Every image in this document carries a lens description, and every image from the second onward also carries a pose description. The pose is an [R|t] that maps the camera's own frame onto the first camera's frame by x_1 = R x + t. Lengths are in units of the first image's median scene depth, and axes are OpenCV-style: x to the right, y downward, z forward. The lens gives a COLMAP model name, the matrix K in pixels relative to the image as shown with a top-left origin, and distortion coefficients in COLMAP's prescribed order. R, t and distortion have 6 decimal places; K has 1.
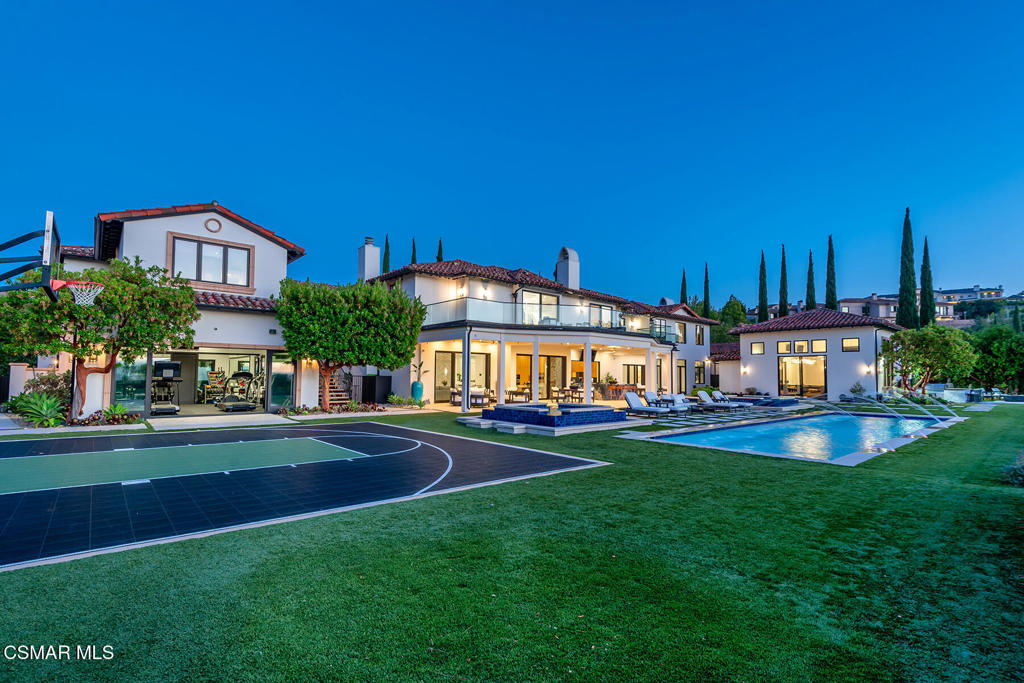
lens RADIAL K [[453.4, 0, 521.3], [0, 453.4, 351.8], [0, 0, 1]] dist [-0.000967, -0.001390]
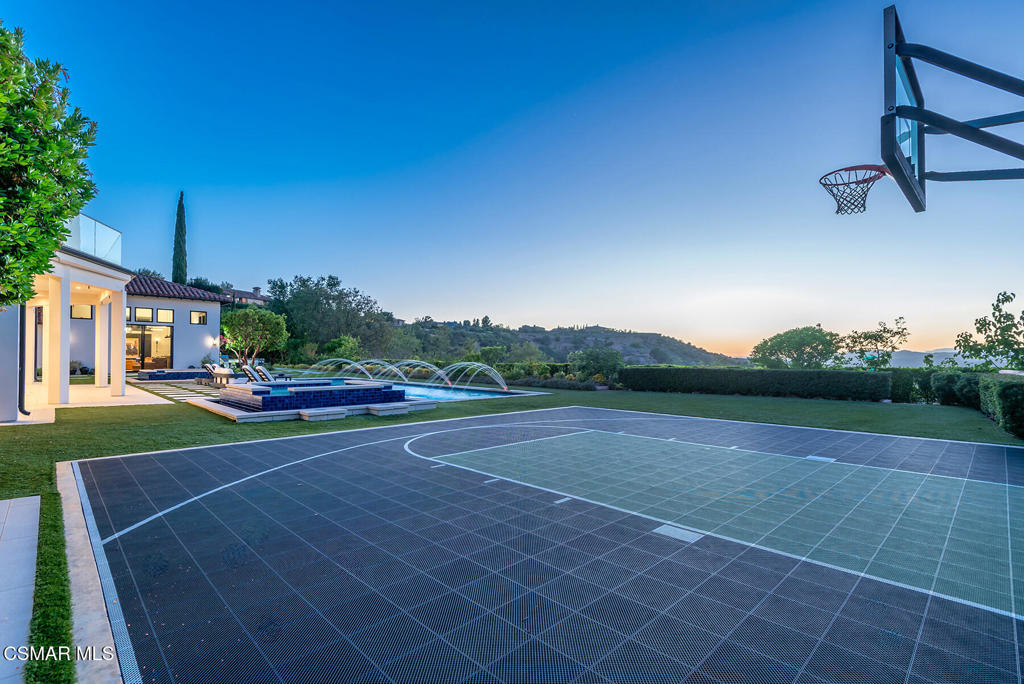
lens RADIAL K [[453.4, 0, 508.6], [0, 453.4, 347.4], [0, 0, 1]] dist [-0.000967, -0.001390]
pose [[-0.058254, 0.011479, 0.998236, -0.321678], [-0.063395, 0.997873, -0.015175, 0.021926], [-0.996287, -0.064167, -0.057402, 0.327254]]
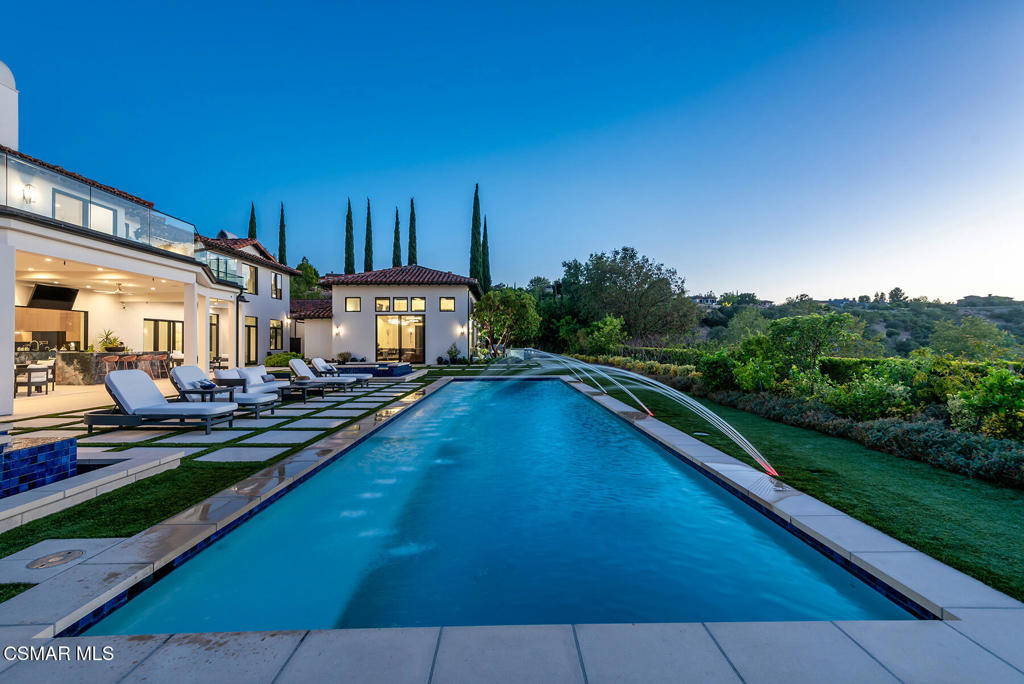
lens RADIAL K [[453.4, 0, 511.0], [0, 453.4, 341.0], [0, 0, 1]] dist [-0.000967, -0.001390]
pose [[0.644338, -0.007696, 0.764702, 0.084569], [-0.029842, 0.998935, 0.035198, 0.022292], [-0.764158, -0.045500, 0.643422, 0.268773]]
